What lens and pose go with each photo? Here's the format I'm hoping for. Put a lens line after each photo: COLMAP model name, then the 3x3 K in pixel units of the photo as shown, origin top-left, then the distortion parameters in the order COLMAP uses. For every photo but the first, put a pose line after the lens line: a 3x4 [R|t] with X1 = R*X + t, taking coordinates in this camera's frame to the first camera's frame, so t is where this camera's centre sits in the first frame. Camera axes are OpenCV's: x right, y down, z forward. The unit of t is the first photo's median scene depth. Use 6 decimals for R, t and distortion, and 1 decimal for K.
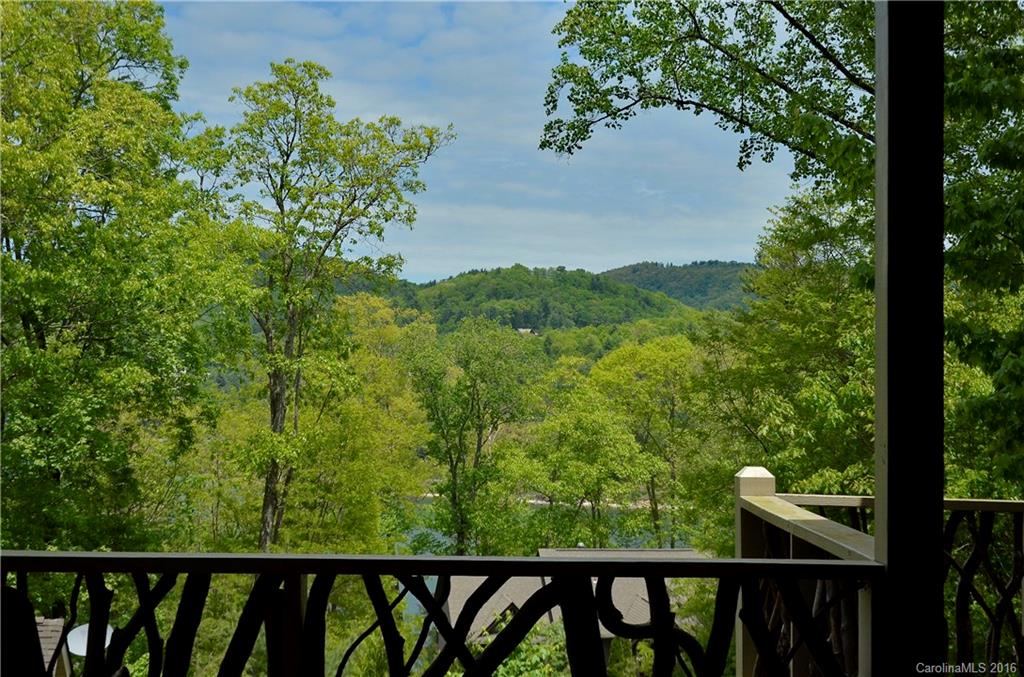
lens RADIAL K [[1676.4, 0, 512.0], [0, 1676.4, 338.5], [0, 0, 1]] dist [-0.037555, -0.045511]
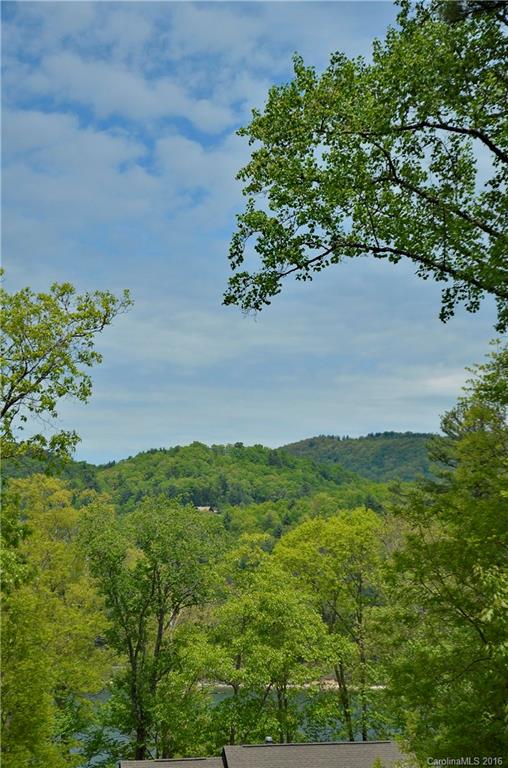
lens RADIAL K [[616.1, 0, 225.4], [0, 616.1, 383.7], [0, 0, 1]] dist [0.048108, 0.002011]
pose [[0.994494, -0.014295, 0.103819, -0.017669], [0.035585, 0.977856, -0.206232, -0.000996], [-0.098572, 0.208791, 0.972980, 0.636307]]
